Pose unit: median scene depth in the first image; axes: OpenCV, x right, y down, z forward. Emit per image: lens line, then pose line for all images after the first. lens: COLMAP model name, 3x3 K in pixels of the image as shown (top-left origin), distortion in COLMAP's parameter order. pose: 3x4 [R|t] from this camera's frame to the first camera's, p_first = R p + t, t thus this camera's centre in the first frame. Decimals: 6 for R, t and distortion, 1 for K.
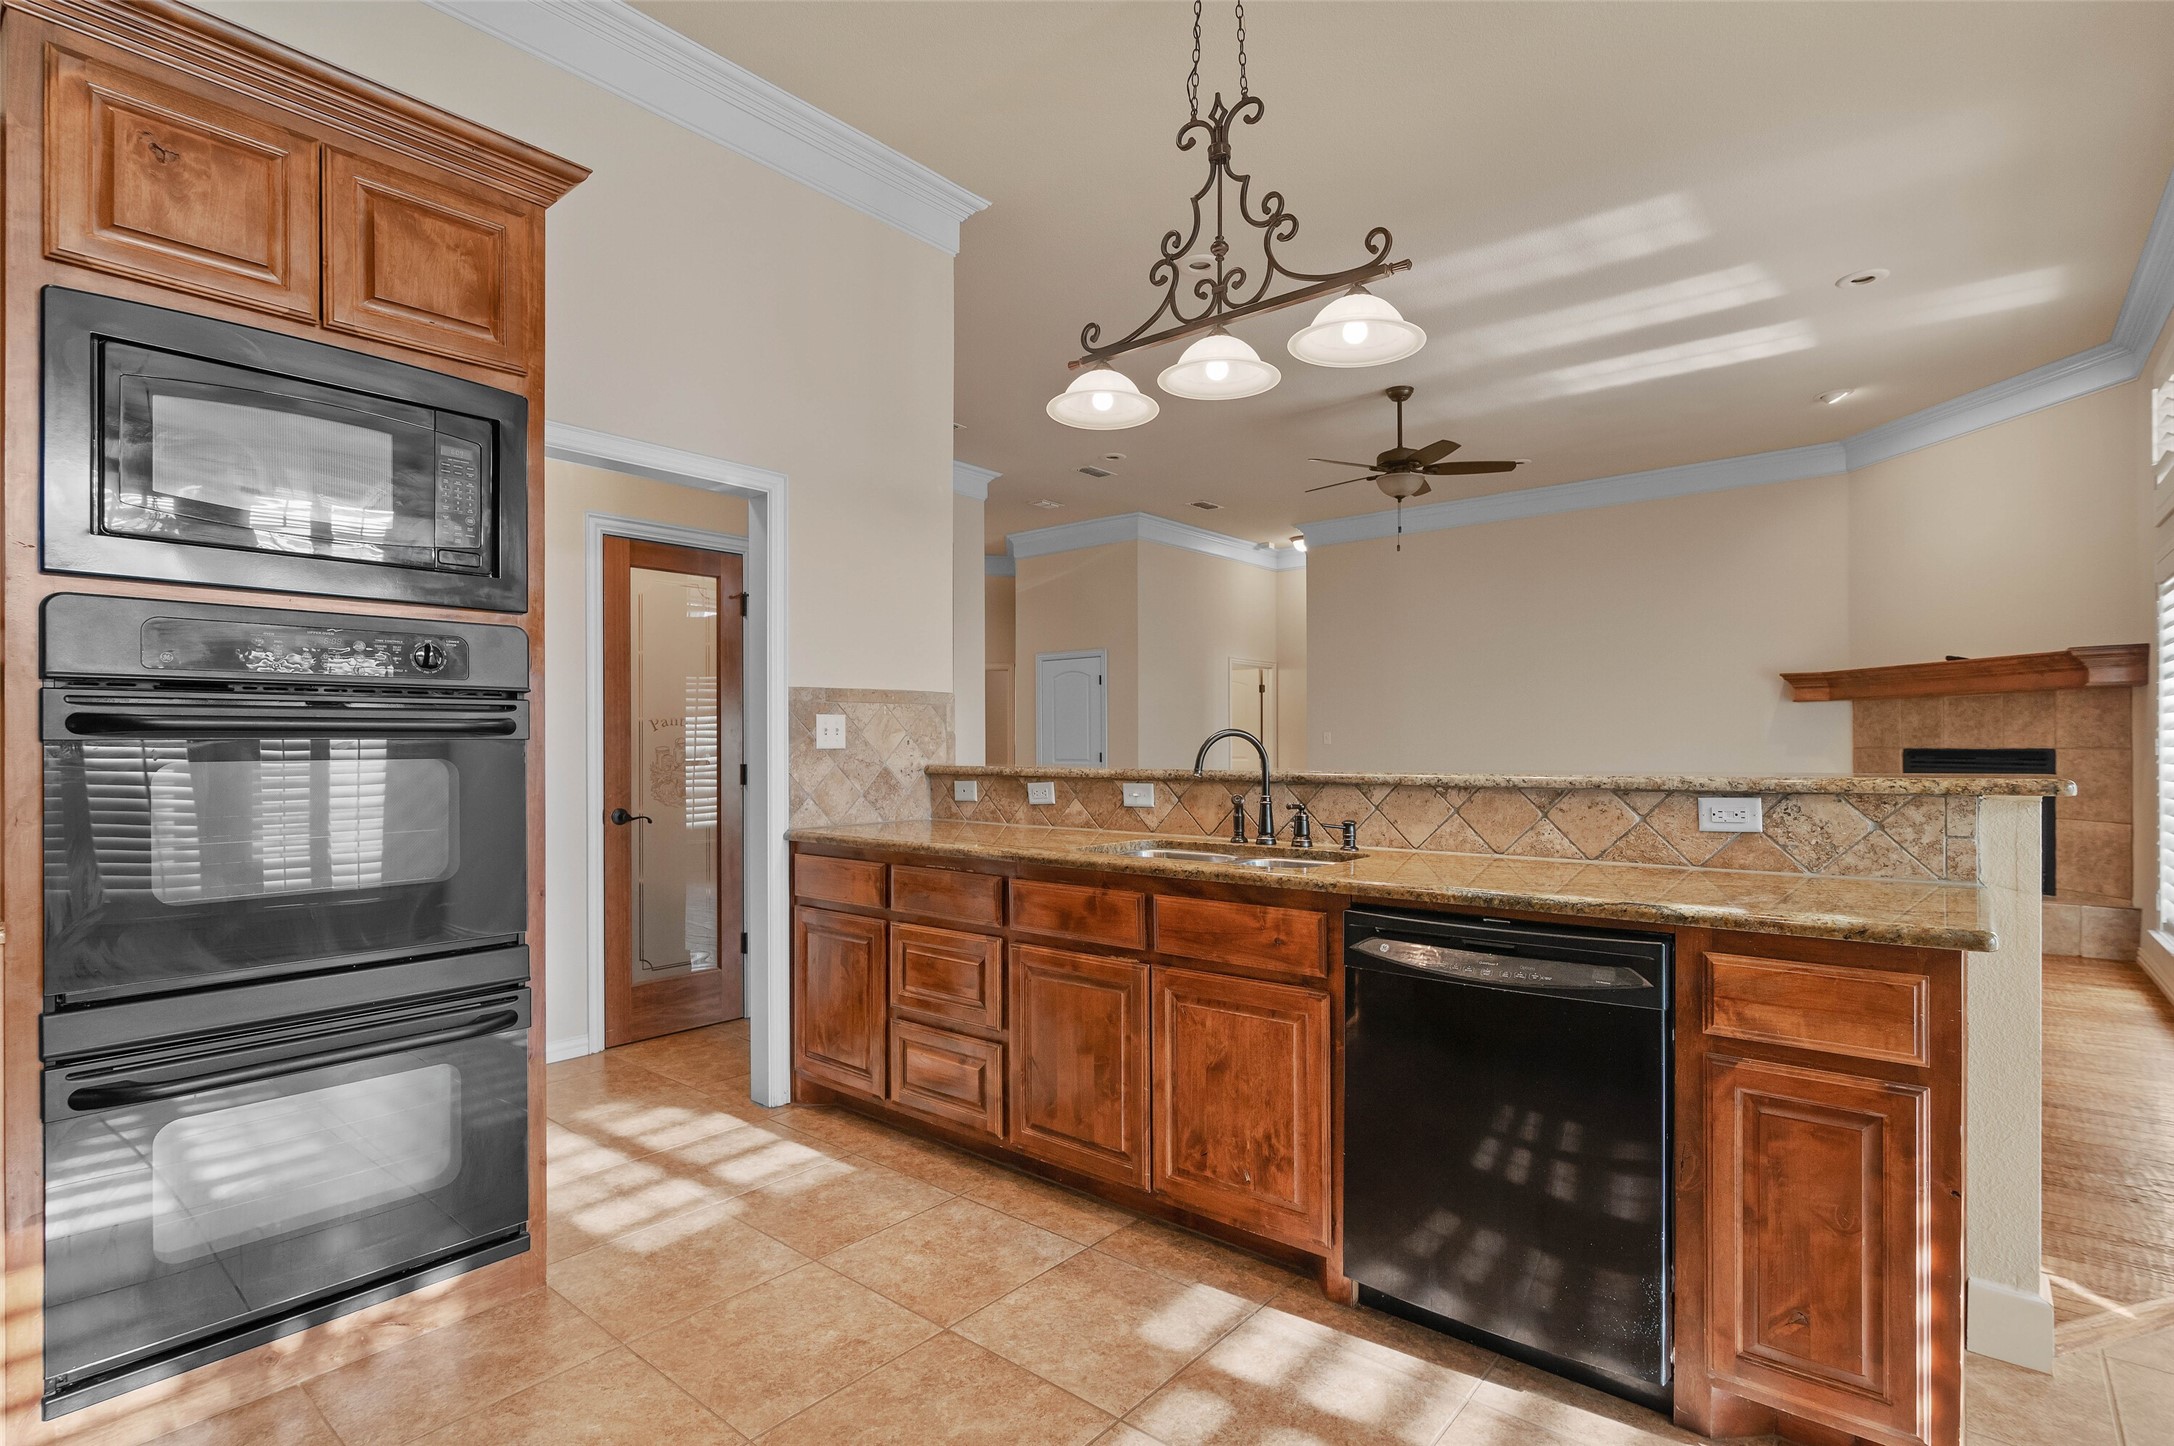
lens RADIAL K [[1037.4, 0, 1093.2], [0, 1037.4, 732.6], [0, 0, 1]] dist [-0.004564, -0.000092]
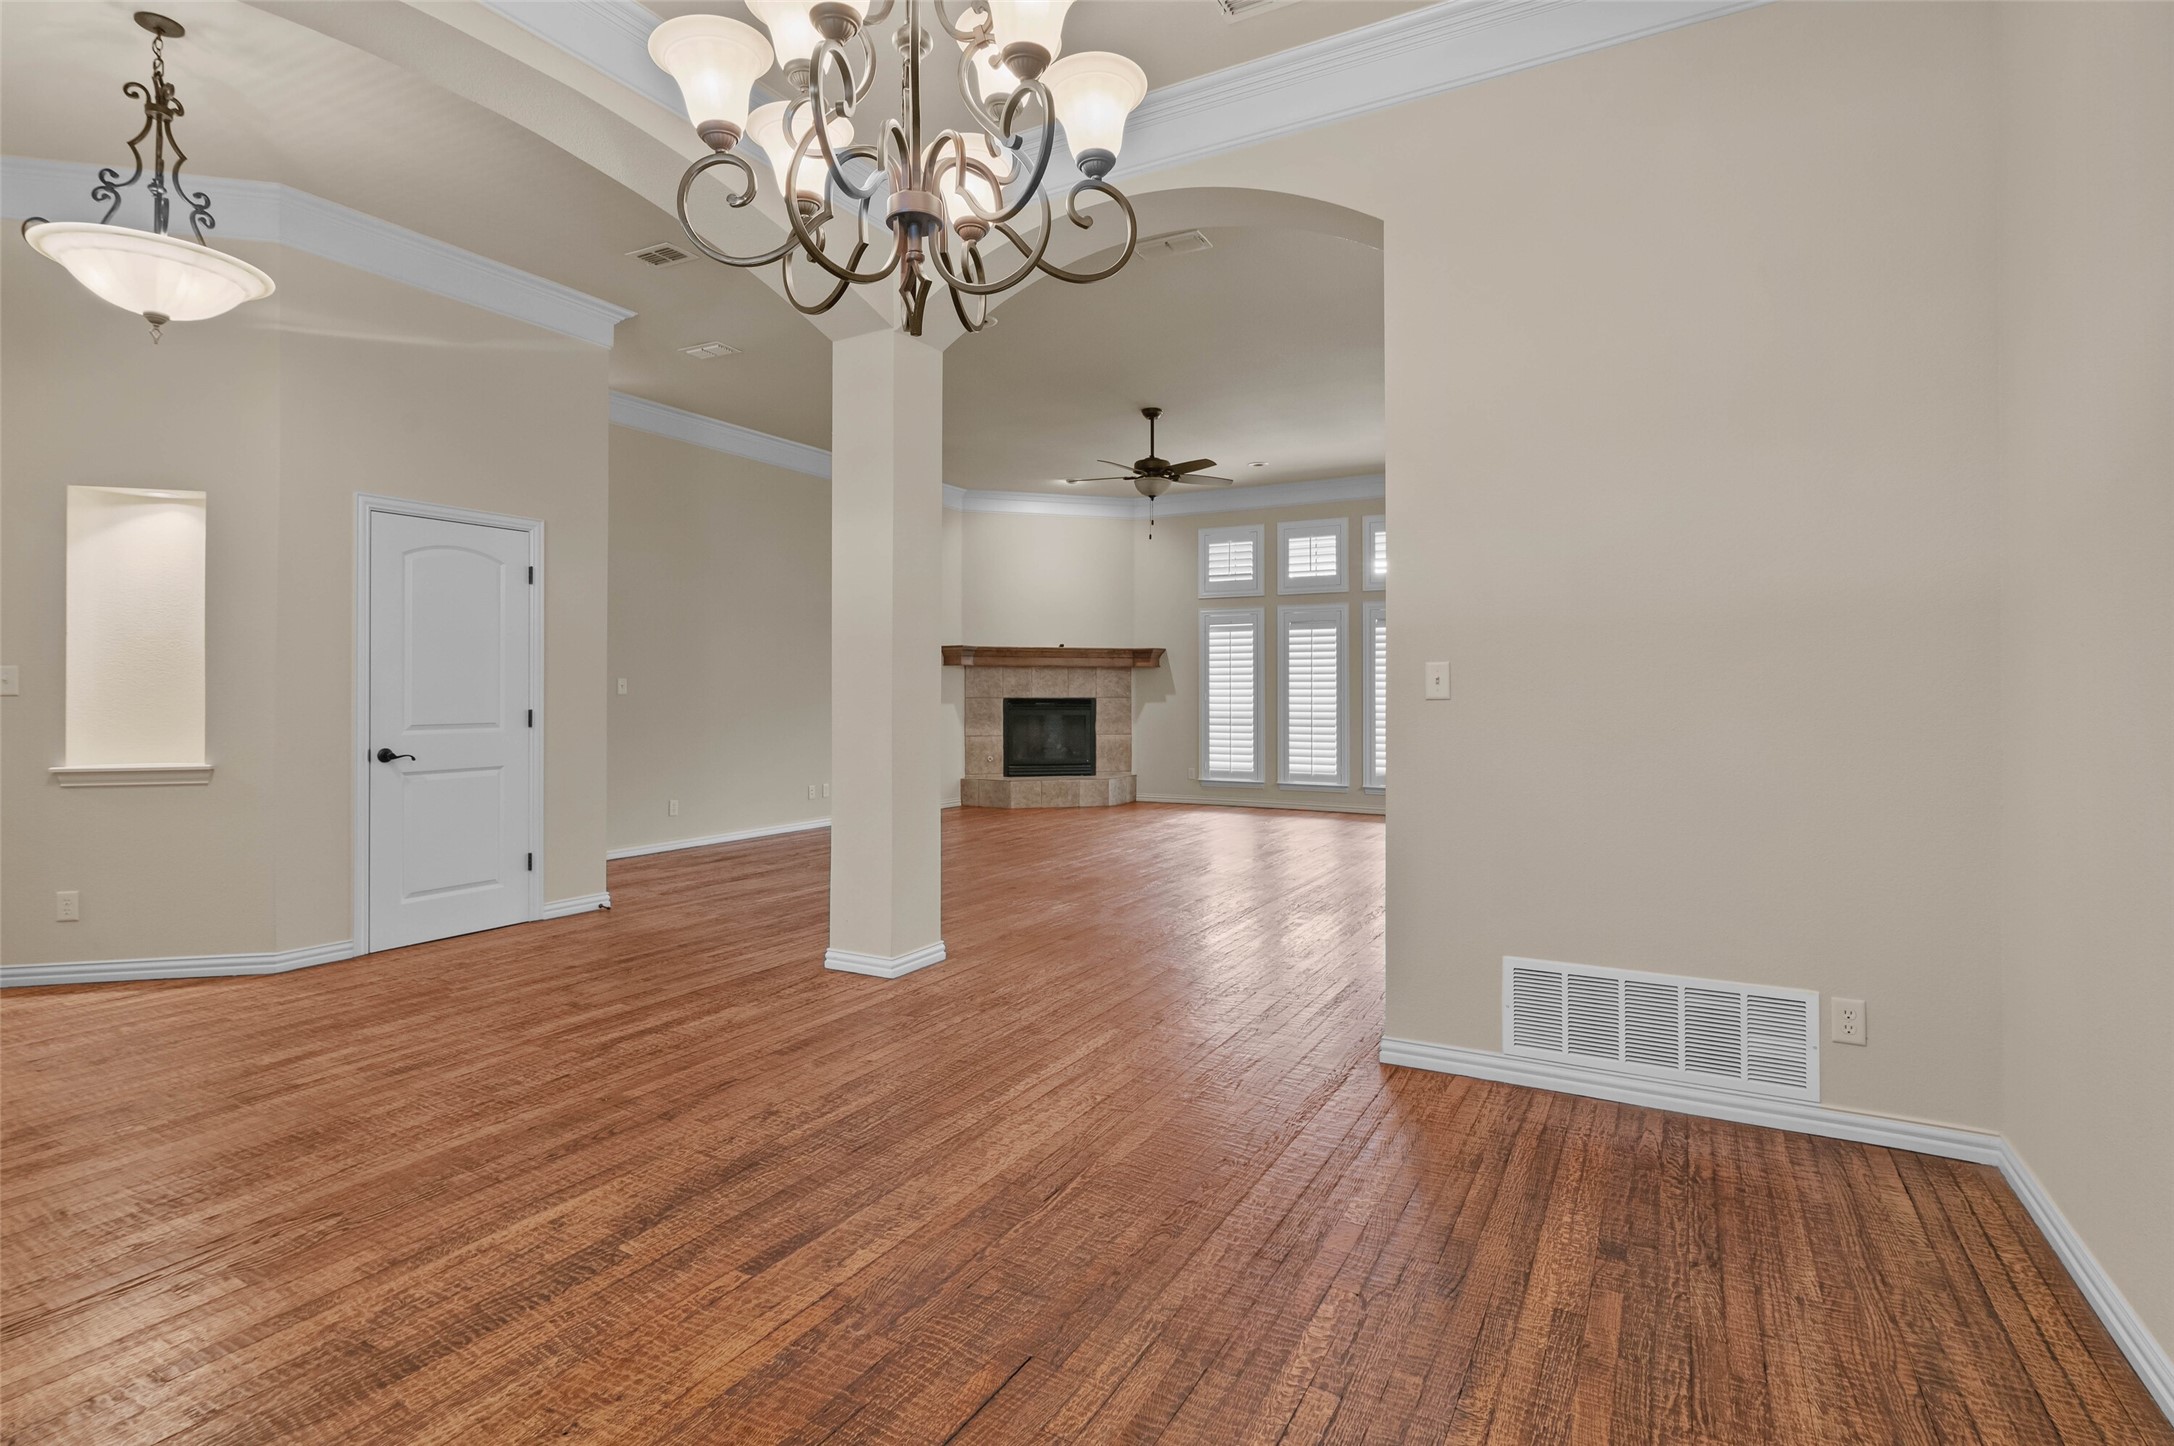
lens RADIAL K [[1066.9, 0, 1090.0], [0, 1066.9, 687.8], [0, 0, 1]] dist [0.002312, 0.000478]
pose [[-0.183363, 0.006240, 0.983026, -1.995912], [-0.010458, 0.999911, -0.008298, 0.027683], [-0.982990, -0.011802, -0.183281, 2.753042]]
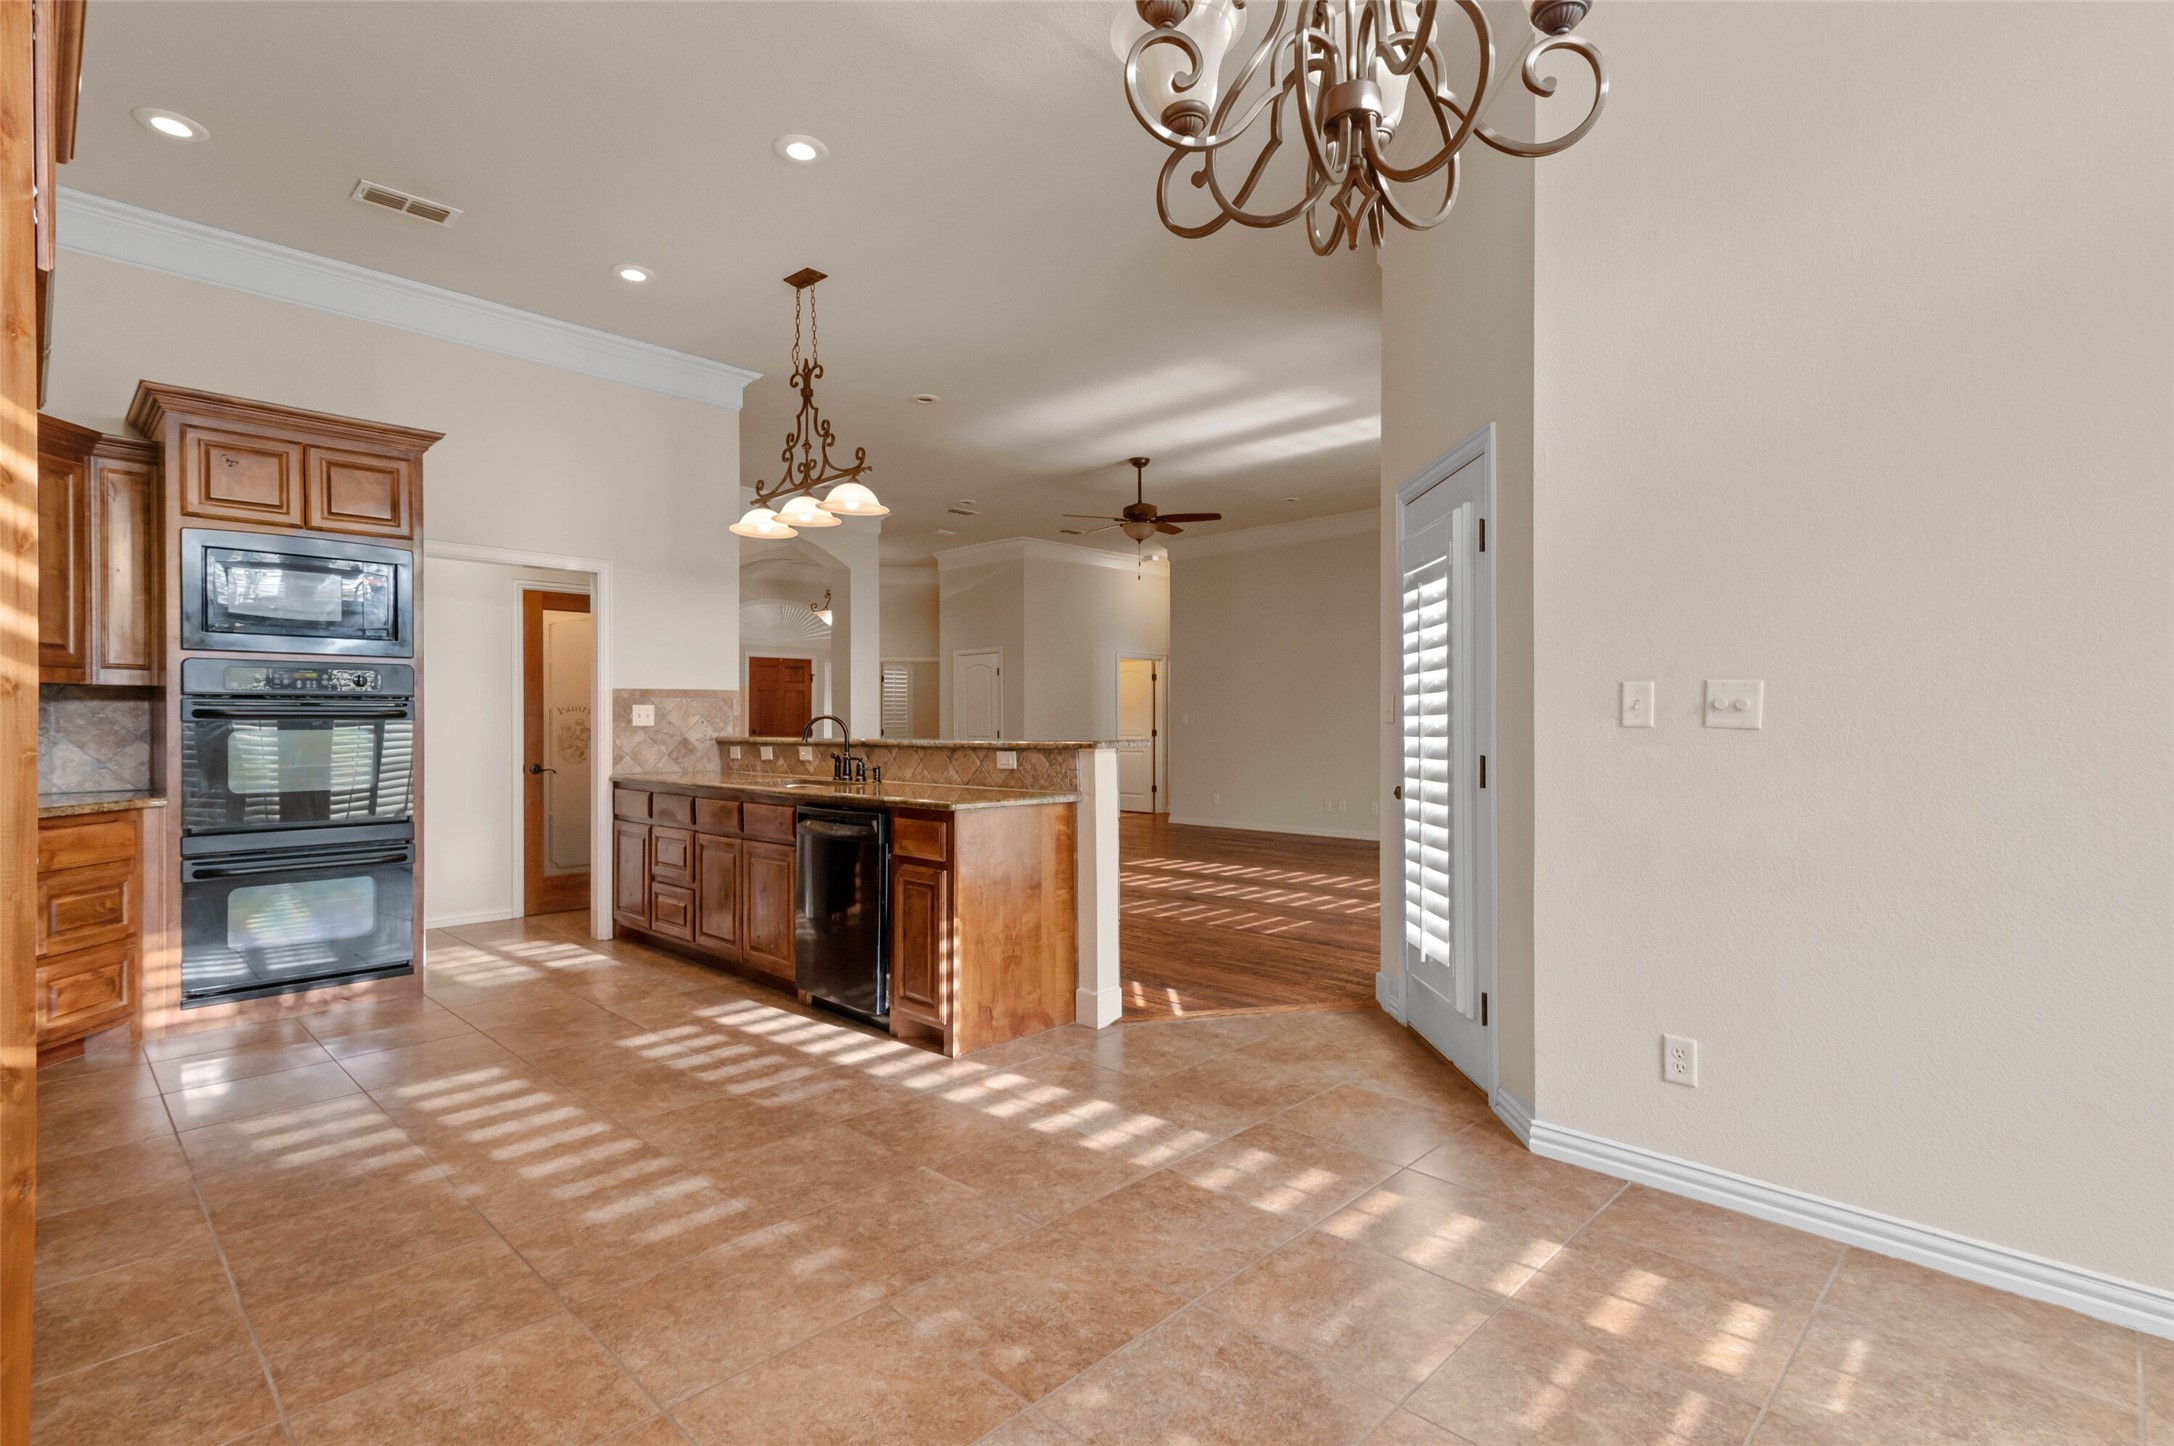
lens RADIAL K [[1021.6, 0, 1089.2], [0, 1021.6, 714.1], [0, 0, 1]] dist [0.037396, -0.018146]
pose [[0.996912, 0.000714, -0.078524, 0.712962], [-0.000575, 0.999998, 0.001788, -0.007919], [0.078525, -0.001738, 0.996911, -0.696325]]
